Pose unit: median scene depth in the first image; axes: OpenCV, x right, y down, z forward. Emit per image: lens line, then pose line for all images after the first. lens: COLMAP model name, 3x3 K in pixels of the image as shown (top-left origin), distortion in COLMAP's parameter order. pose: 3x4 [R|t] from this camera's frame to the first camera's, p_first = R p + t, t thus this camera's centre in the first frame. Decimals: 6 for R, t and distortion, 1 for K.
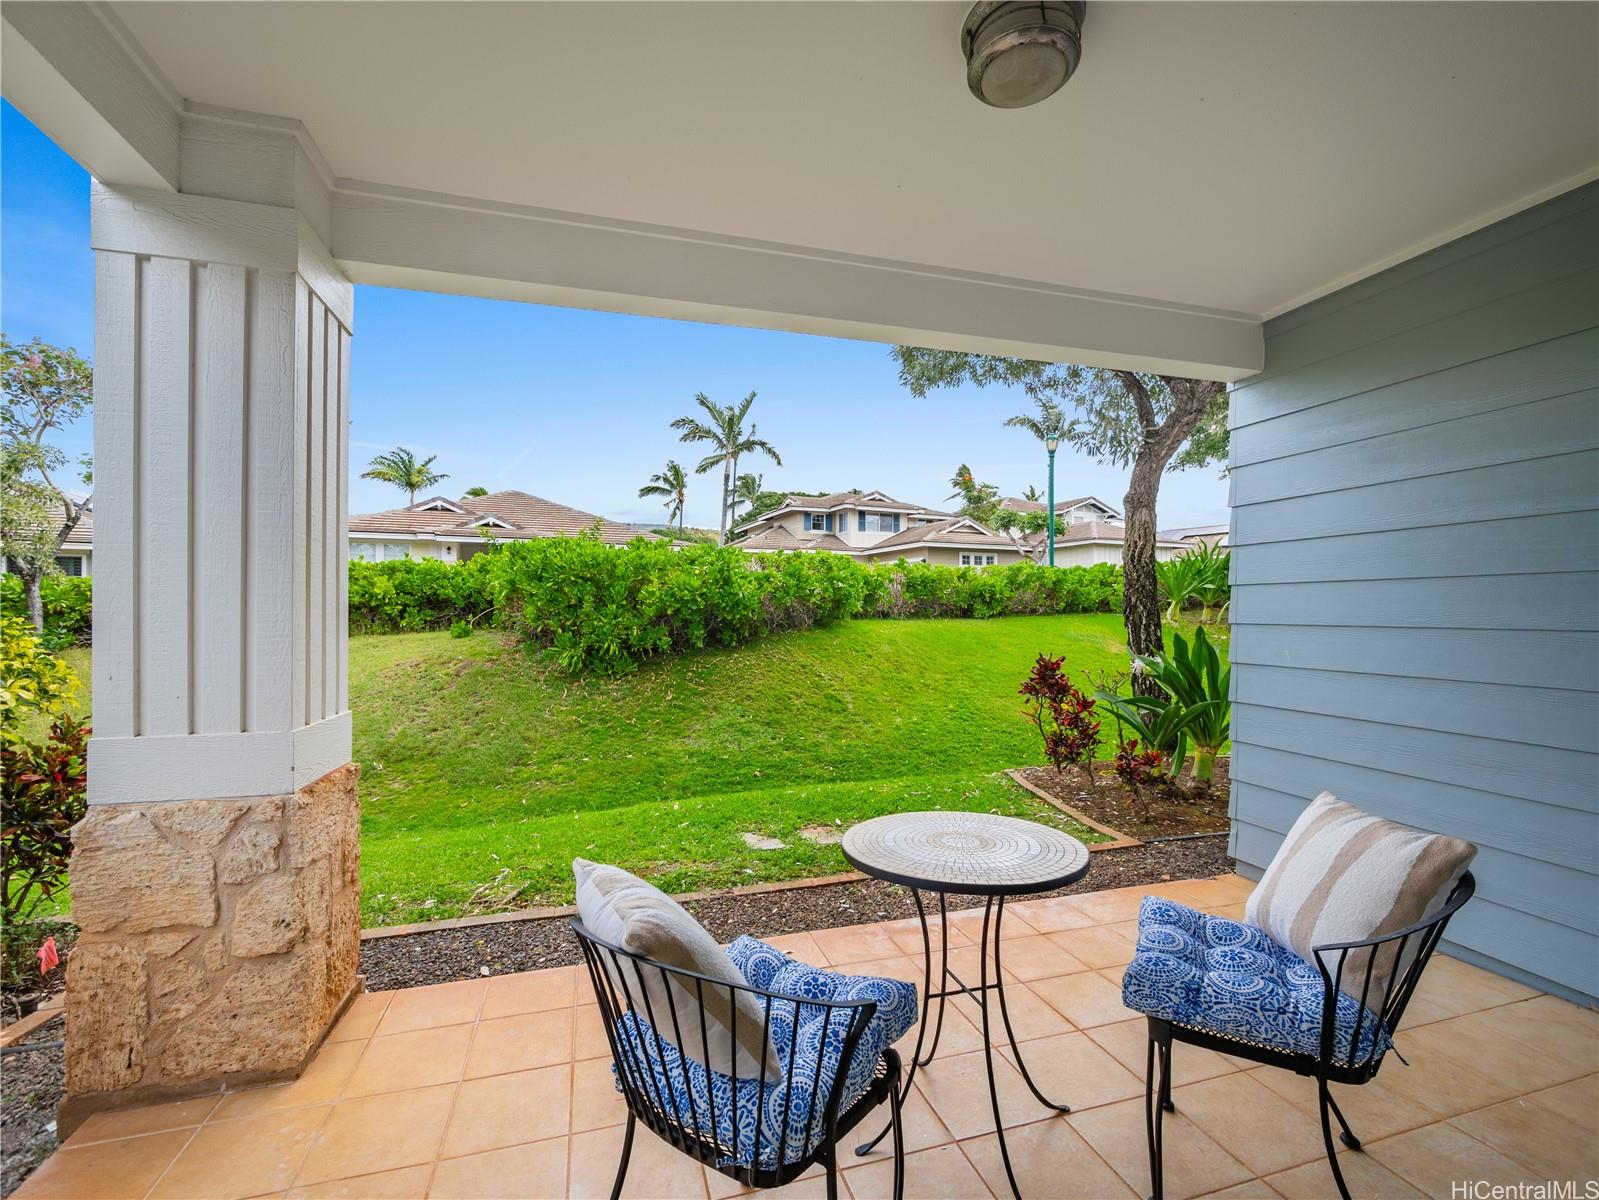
lens RADIAL K [[667.7, 0, 804.7], [0, 667.7, 607.5], [0, 0, 1]] dist [-0.008607, -0.000100]
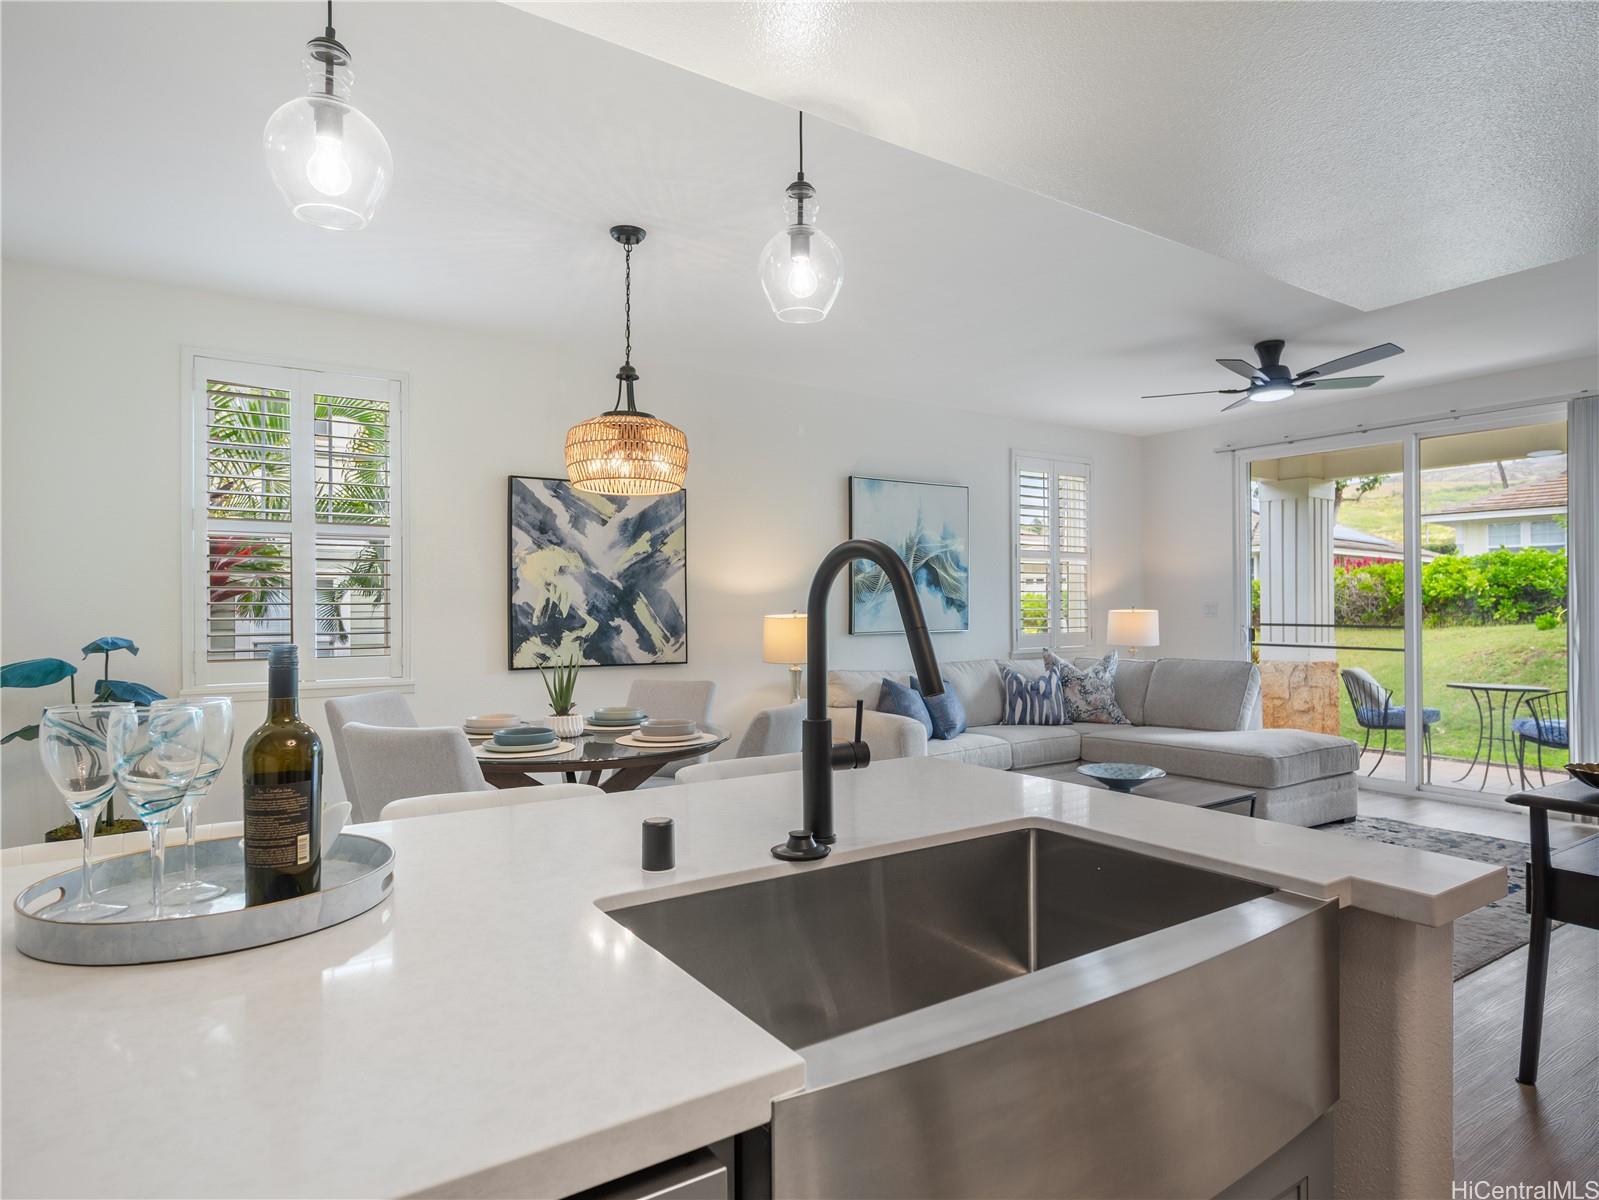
lens RADIAL K [[909.5, 0, 799.5], [0, 909.5, 600.0], [0, 0, 1]] dist [-0.013010, 0.000530]
pose [[0.273918, -0.008586, -0.961715, 0.542454], [0.011455, 0.999918, -0.005664, -0.004840], [0.961685, -0.009465, 0.273994, -0.502710]]
